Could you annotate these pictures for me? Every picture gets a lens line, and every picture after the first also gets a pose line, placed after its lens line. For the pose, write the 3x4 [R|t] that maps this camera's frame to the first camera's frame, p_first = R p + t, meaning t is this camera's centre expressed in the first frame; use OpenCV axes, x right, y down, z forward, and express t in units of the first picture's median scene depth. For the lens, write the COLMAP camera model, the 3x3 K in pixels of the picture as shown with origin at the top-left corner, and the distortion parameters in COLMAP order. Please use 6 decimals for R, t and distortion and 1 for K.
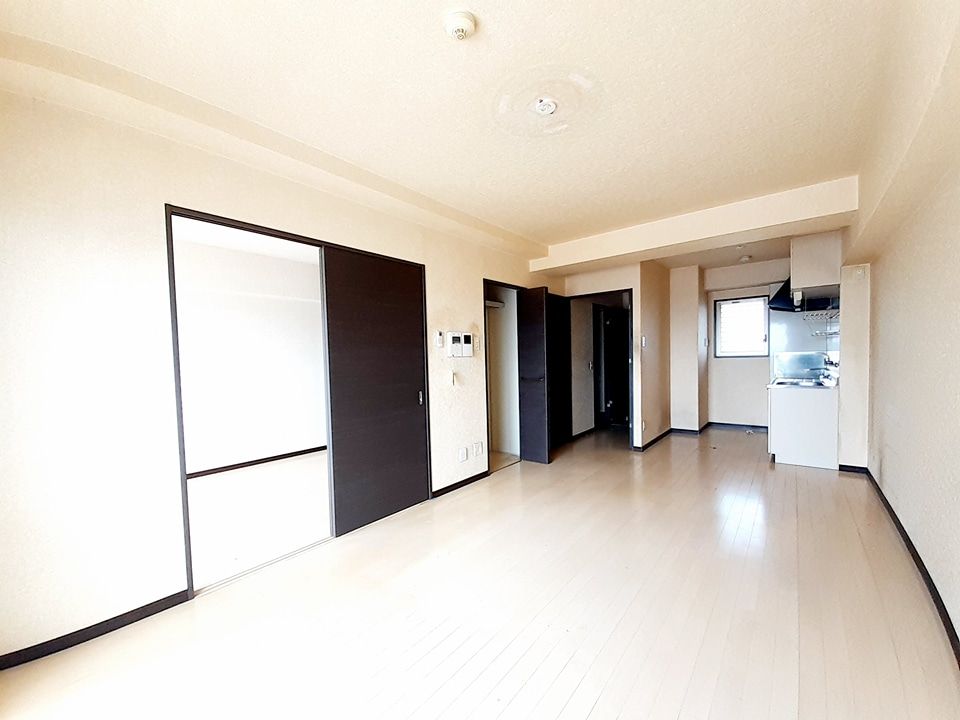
lens RADIAL K [[382.8, 0, 481.5], [0, 382.8, 361.3], [0, 0, 1]] dist [-0.012612, -0.001914]
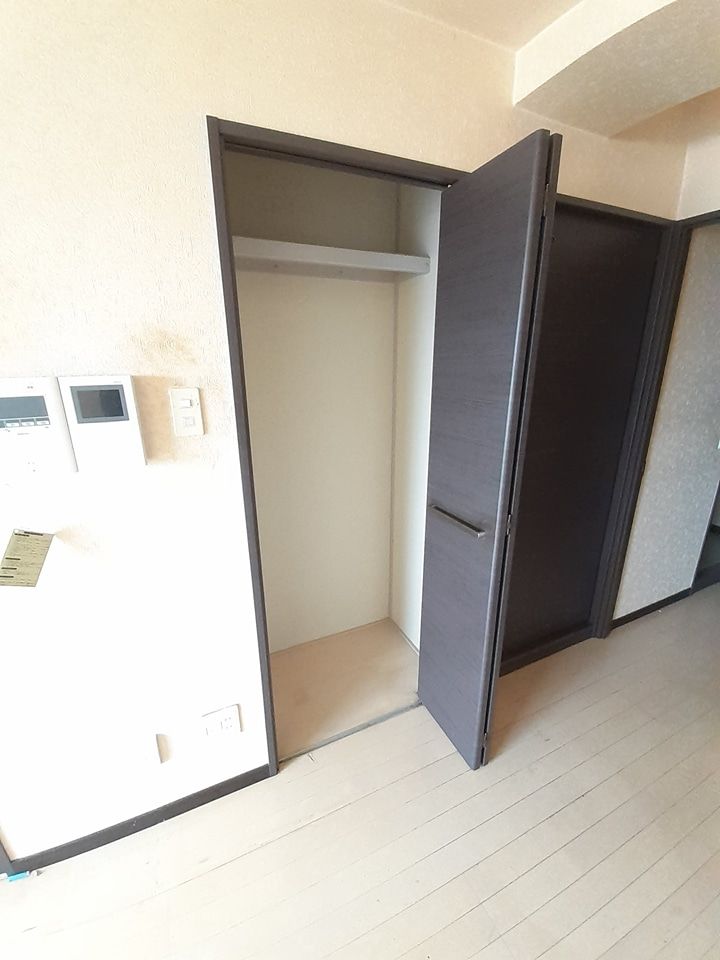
lens RADIAL K [[382.8, 0, 360.5], [0, 382.8, 481.2], [0, 0, 1]] dist [-0.012612, -0.001914]
pose [[0.890966, 0.145482, -0.430133, 0.216942], [-0.016205, 0.956868, 0.290070, -0.079953], [0.453781, -0.251472, 0.854894, 0.820551]]
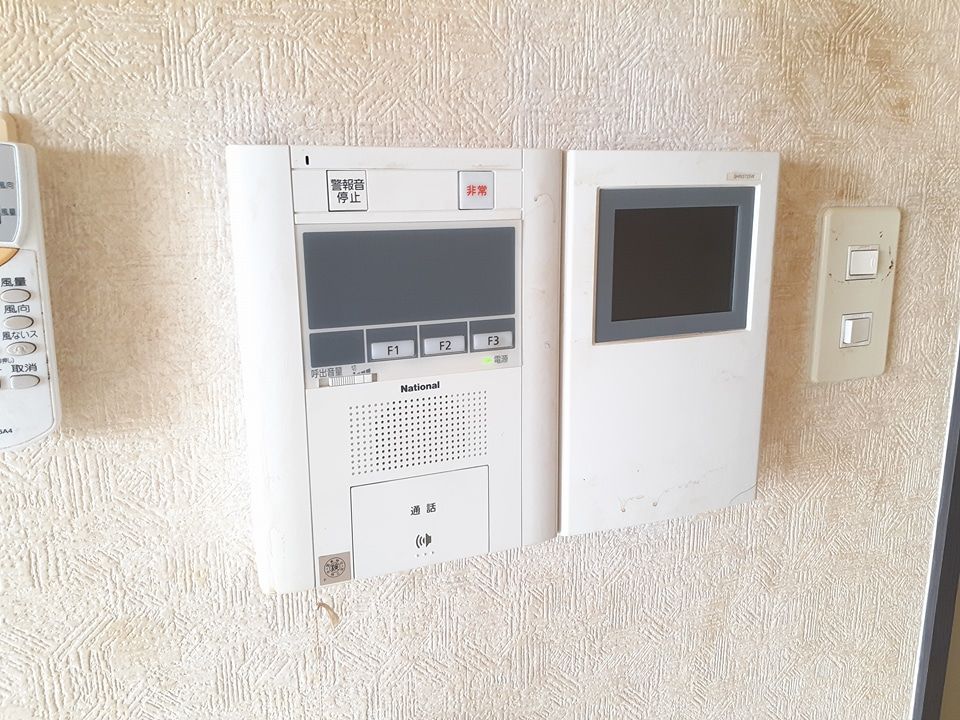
lens RADIAL K [[798.9, 0, 478.8], [0, 798.9, 361.9], [0, 0, 1]] dist [0.006119, -0.004728]
pose [[0.878582, 0.110672, -0.464591, -0.003102], [-0.014497, 0.978512, 0.205681, -0.064662], [0.477371, -0.173972, 0.861307, 0.838841]]
